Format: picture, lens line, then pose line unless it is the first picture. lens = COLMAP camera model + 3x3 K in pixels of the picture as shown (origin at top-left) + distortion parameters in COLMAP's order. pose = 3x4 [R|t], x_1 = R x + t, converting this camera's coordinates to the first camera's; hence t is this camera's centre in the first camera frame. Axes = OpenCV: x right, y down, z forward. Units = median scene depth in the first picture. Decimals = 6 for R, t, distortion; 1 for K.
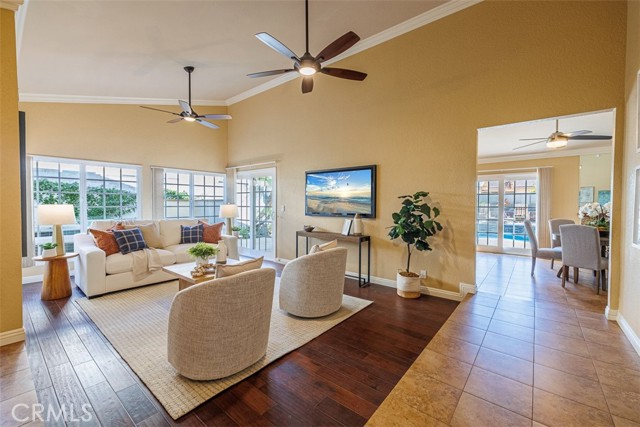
lens RADIAL K [[273.6, 0, 325.2], [0, 273.6, 210.6], [0, 0, 1]] dist [-0.006354, -0.000625]
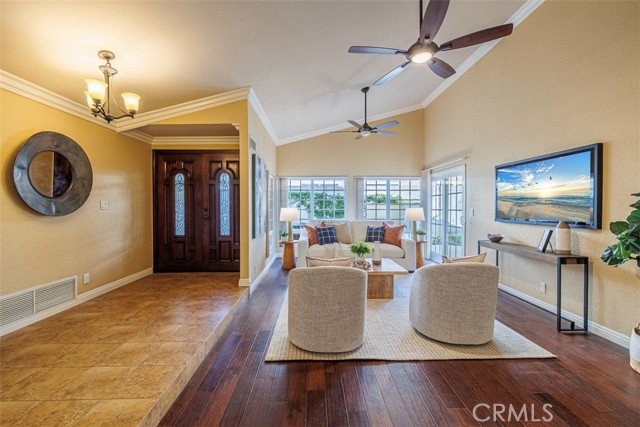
lens RADIAL K [[273.6, 0, 310.5], [0, 273.6, 210.5], [0, 0, 1]] dist [-0.006354, -0.000625]
pose [[0.629324, 0.006171, -0.777118, 0.224778], [-0.016288, 0.999854, -0.005250, -0.001011], [0.776972, 0.015961, 0.629332, 0.093693]]
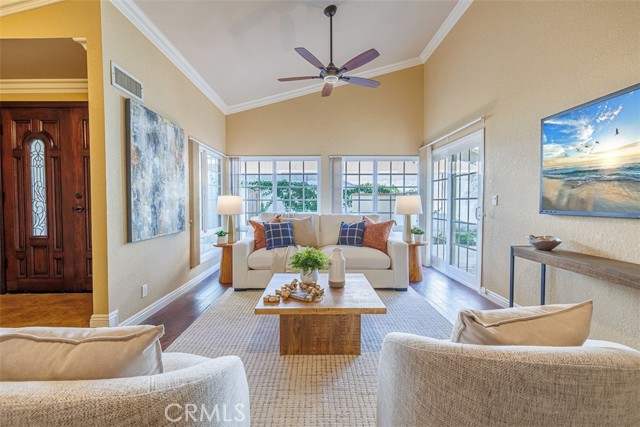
lens RADIAL K [[273.6, 0, 309.8], [0, 273.6, 210.5], [0, 0, 1]] dist [-0.006354, -0.000625]
pose [[0.623744, 0.018158, -0.781418, 0.050336], [-0.015805, 0.999819, 0.010617, 0.014702], [0.781469, 0.005728, 0.623918, 0.440521]]
